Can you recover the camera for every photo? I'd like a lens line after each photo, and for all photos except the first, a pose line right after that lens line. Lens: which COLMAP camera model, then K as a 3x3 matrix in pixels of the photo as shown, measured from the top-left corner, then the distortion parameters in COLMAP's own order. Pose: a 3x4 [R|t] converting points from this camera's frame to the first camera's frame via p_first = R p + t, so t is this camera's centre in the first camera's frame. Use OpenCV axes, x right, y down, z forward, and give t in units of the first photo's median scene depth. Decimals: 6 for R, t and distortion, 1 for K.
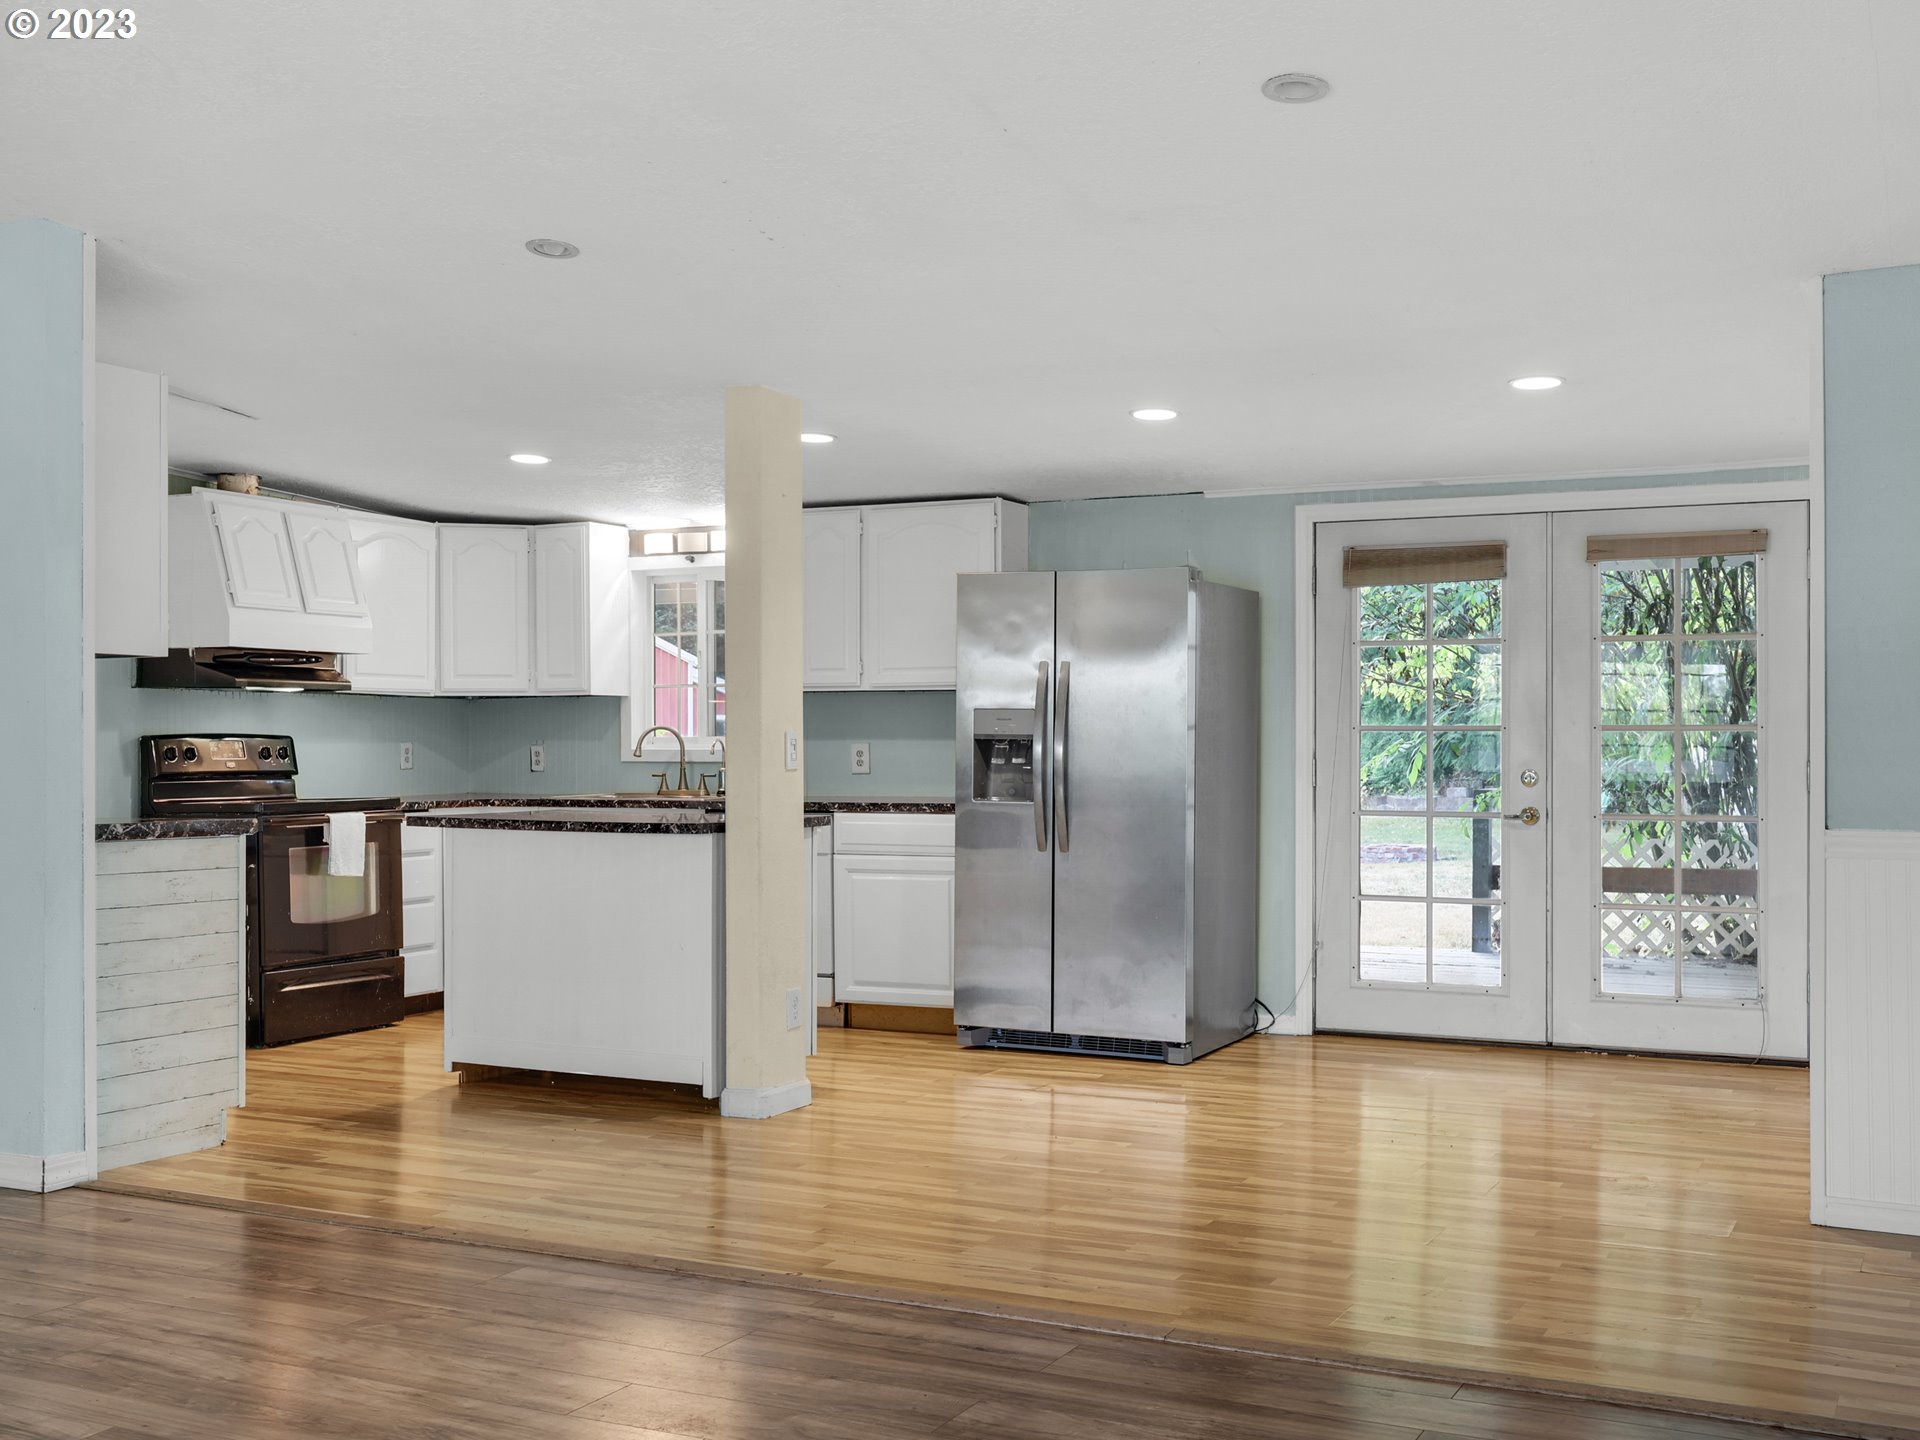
lens RADIAL K [[2038.3, 0, 958.7], [0, 2038.3, 747.5], [0, 0, 1]] dist [0.004987, -0.001990]
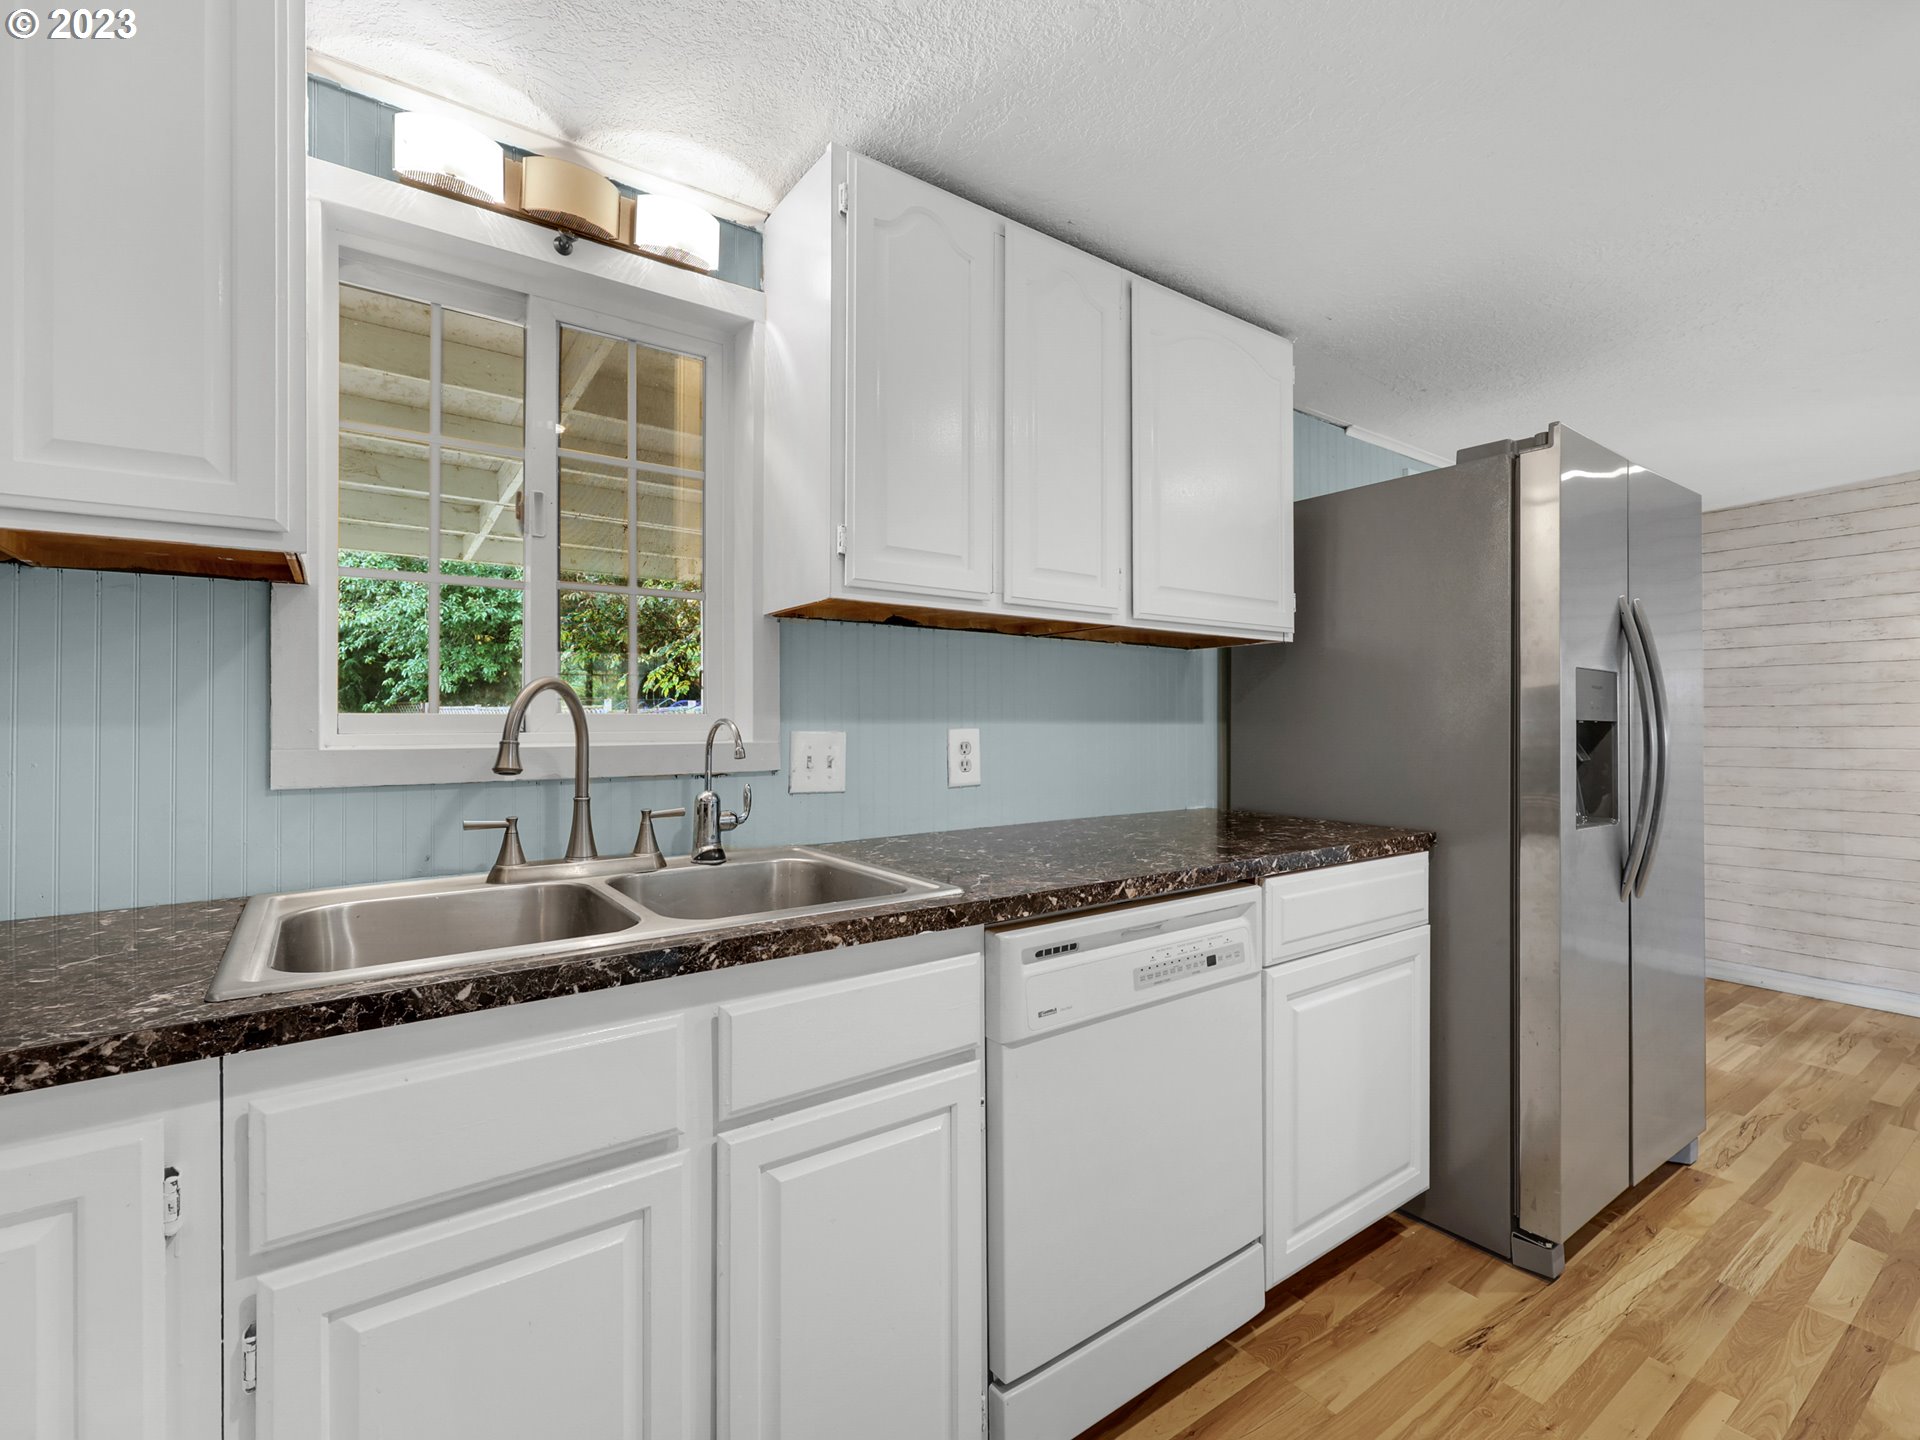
lens RADIAL K [[878.6, 0, 955.6], [0, 878.6, 714.8], [0, 0, 1]] dist [0.005983, 0.000044]
pose [[0.466654, 0.011840, 0.884361, -0.260166], [0.000877, 0.999904, -0.013850, -0.002973], [-0.884440, 0.007239, 0.466598, 0.928771]]
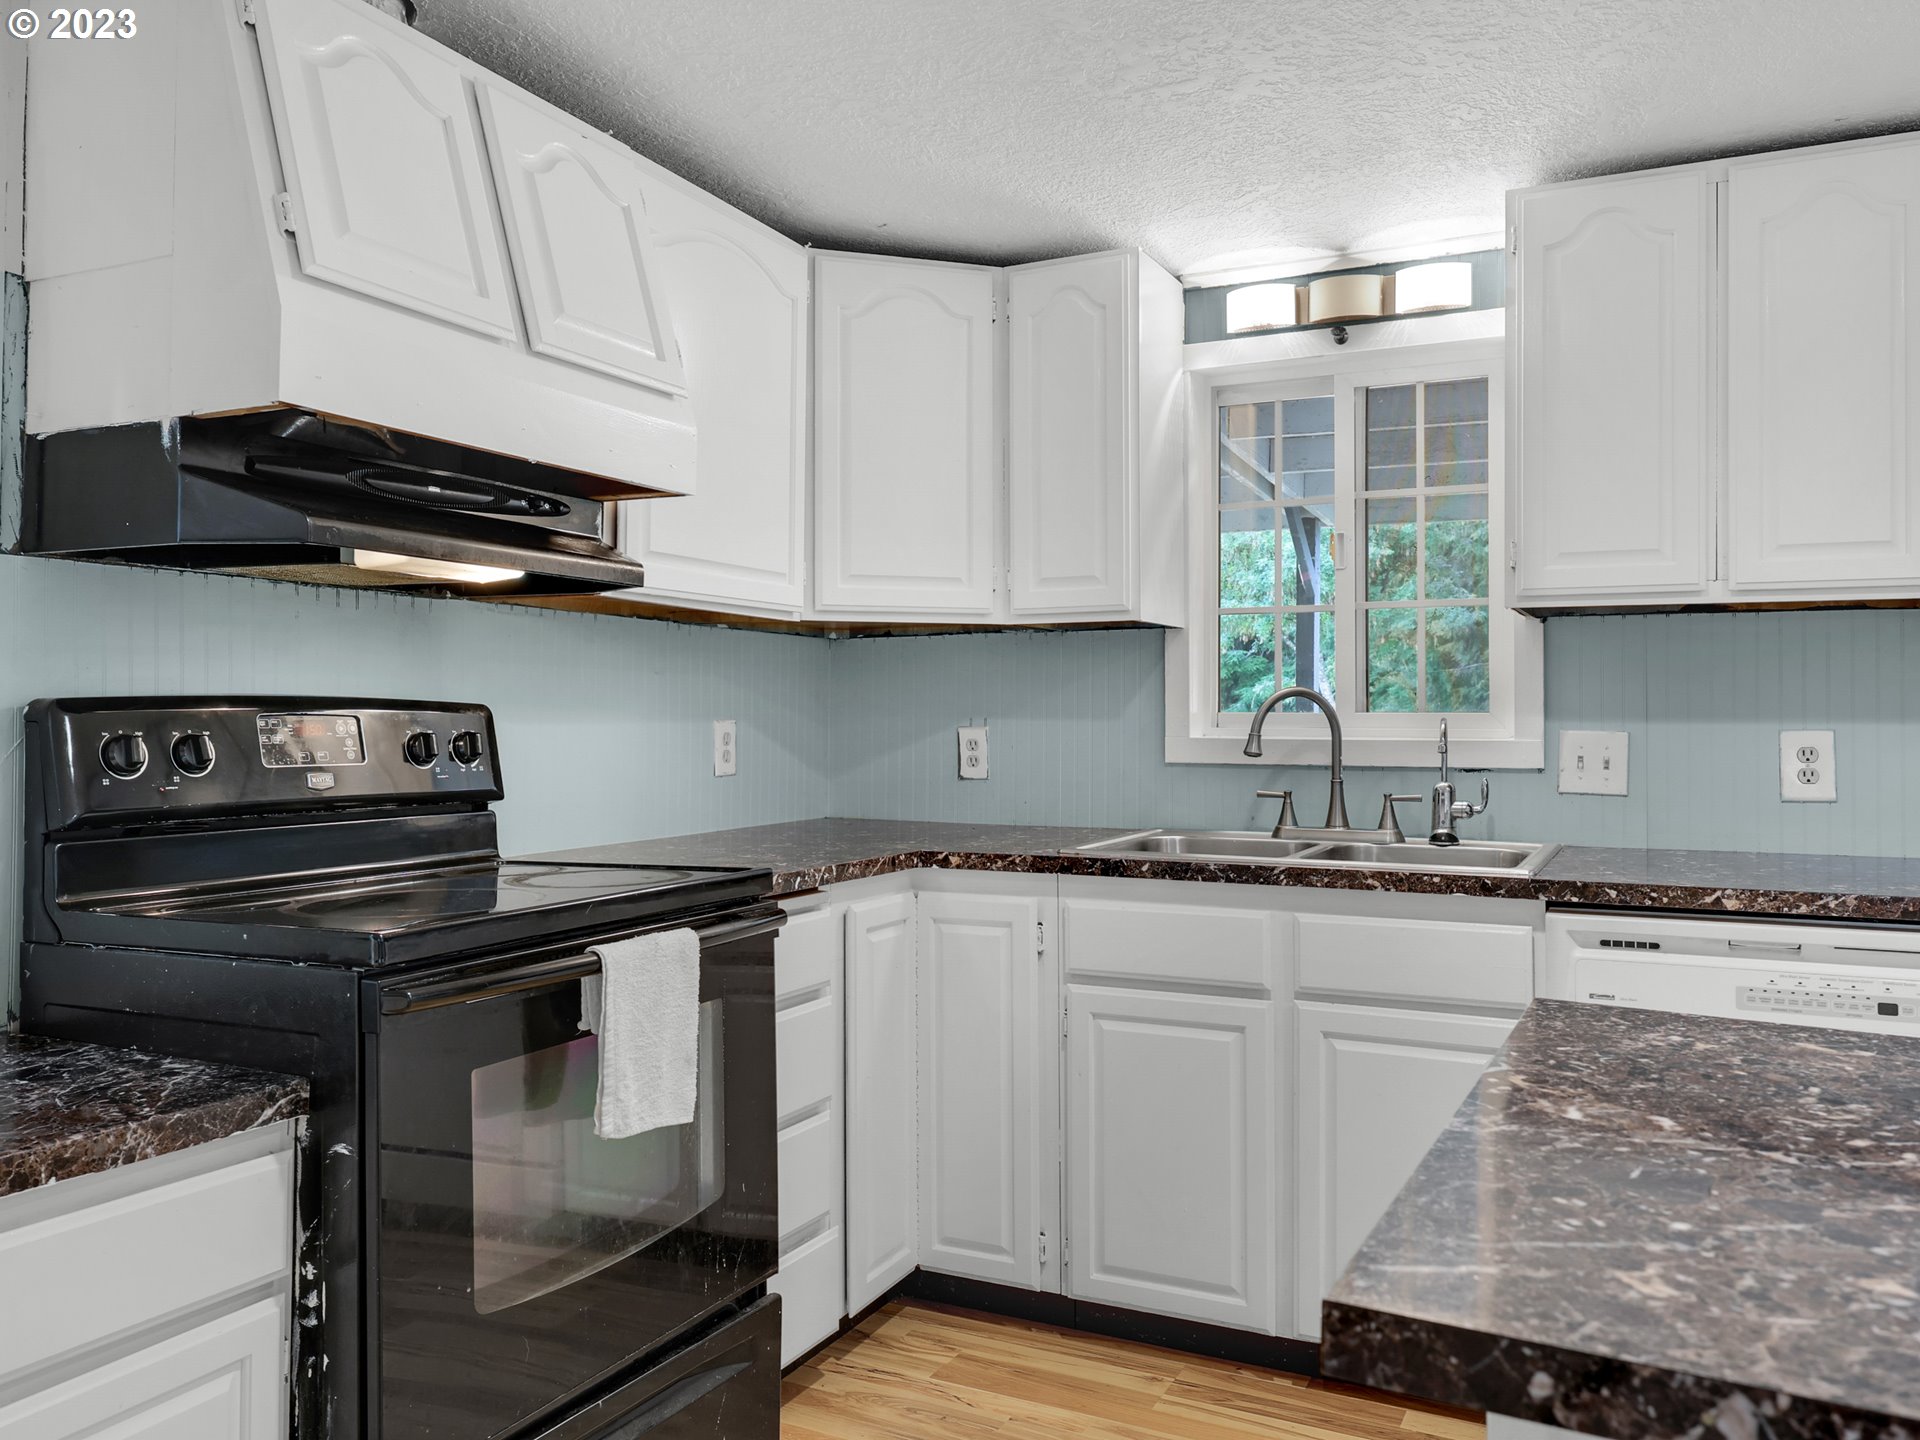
lens RADIAL K [[1407.8, 0, 960.0], [0, 1407.8, 720.0], [0, 0, 1]] dist [0.000552, 0.000337]
pose [[0.999967, 0.008047, 0.000849, -0.236344], [-0.008048, 0.999967, 0.001435, -0.003801], [-0.000837, -0.001442, 0.999999, 0.728371]]
